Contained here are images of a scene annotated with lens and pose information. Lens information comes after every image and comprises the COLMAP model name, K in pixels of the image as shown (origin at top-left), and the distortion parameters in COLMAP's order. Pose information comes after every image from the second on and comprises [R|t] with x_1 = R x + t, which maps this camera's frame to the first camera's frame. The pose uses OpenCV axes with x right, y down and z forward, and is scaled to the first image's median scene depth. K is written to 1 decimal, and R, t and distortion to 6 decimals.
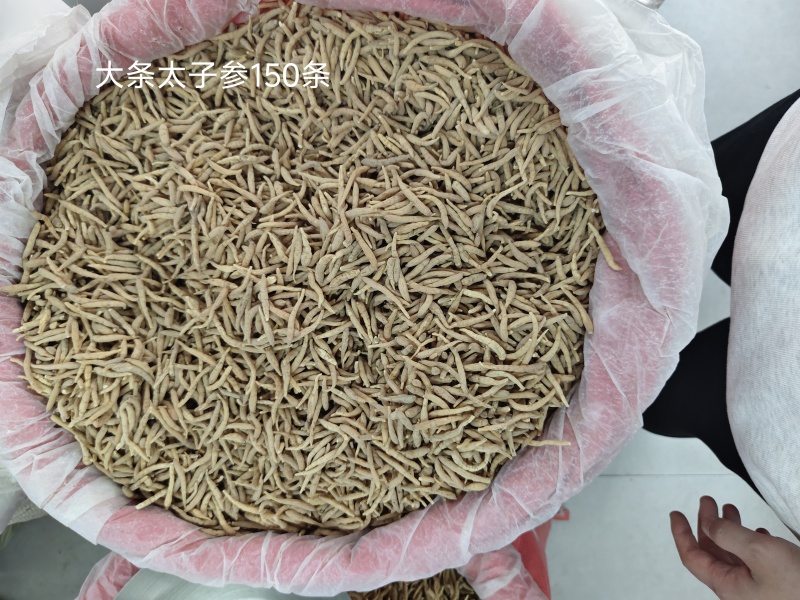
lens RADIAL K [[601.2, 0, 400.0], [0, 601.2, 300.0], [0, 0, 1]] dist [-0.039700, 0.000066]
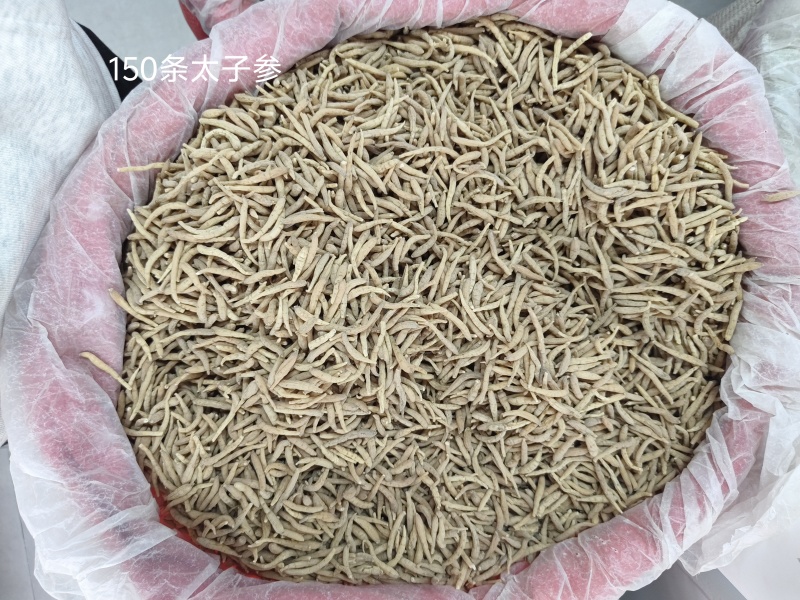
lens RADIAL K [[601.2, 0, 400.0], [0, 601.2, 300.0], [0, 0, 1]] dist [-0.039700, 0.000066]
pose [[-0.990671, 0.098255, 0.094426, -0.205197], [-0.105864, -0.991216, -0.079265, 0.055893], [0.085809, -0.088522, 0.992371, 0.058838]]
